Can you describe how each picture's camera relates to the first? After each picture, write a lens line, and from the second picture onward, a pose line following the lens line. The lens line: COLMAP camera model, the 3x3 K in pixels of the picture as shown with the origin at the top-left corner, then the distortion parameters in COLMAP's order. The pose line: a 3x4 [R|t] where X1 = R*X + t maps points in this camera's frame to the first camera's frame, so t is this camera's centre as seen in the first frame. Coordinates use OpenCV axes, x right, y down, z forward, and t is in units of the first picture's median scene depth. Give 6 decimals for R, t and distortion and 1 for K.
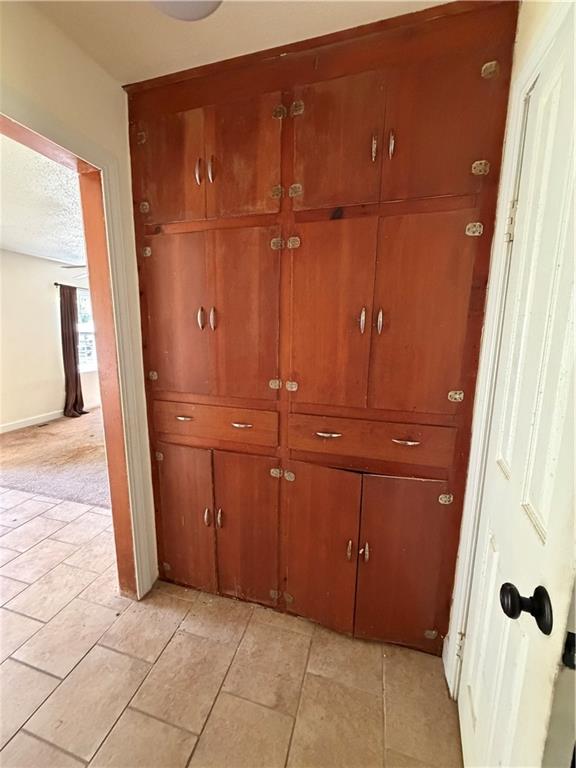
lens RADIAL K [[305.3, 0, 288.0], [0, 305.3, 384.0], [0, 0, 1]] dist [-0.001981, 0.000190]
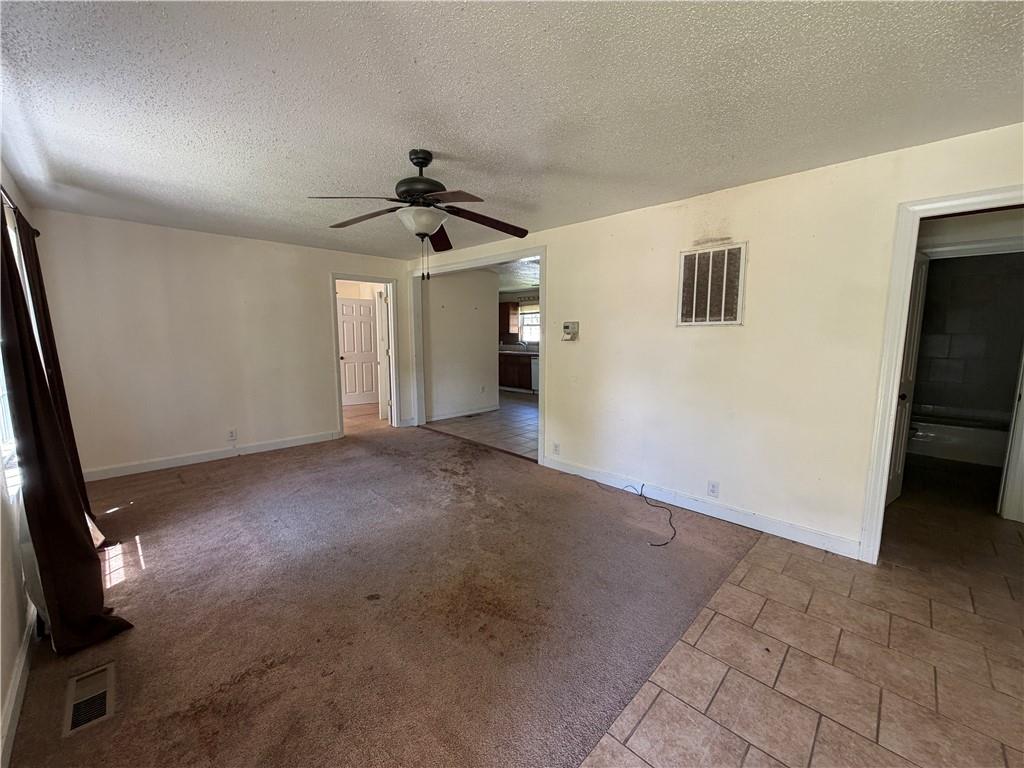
lens RADIAL K [[407.0, 0, 510.6], [0, 407.0, 384.2], [0, 0, 1]] dist [-0.001981, 0.000190]
pose [[0.479834, -0.117574, 0.869446, -0.959052], [0.151044, 0.987254, 0.050147, -0.104297], [-0.864260, 0.107262, 0.491477, 0.530994]]
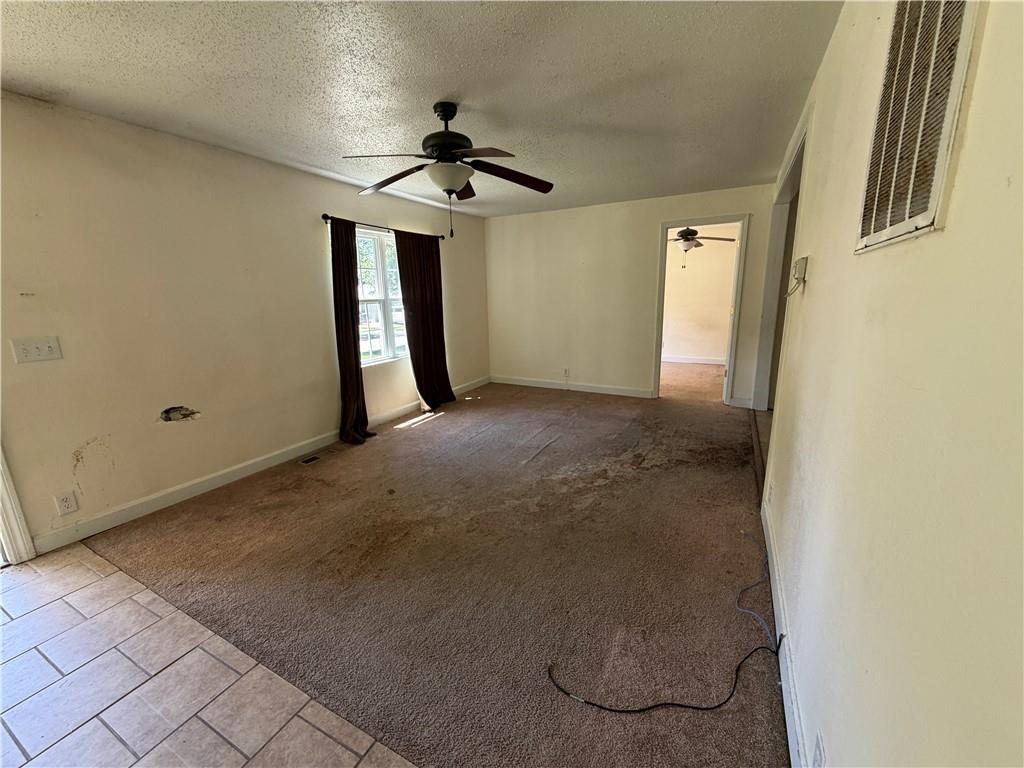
lens RADIAL K [[407.0, 0, 510.6], [0, 407.0, 384.2], [0, 0, 1]] dist [-0.001981, 0.000190]
pose [[0.978894, 0.014811, -0.203831, -0.280604], [-0.004569, 0.998707, 0.050628, -0.056735], [0.204317, -0.048628, 0.977696, 0.332946]]
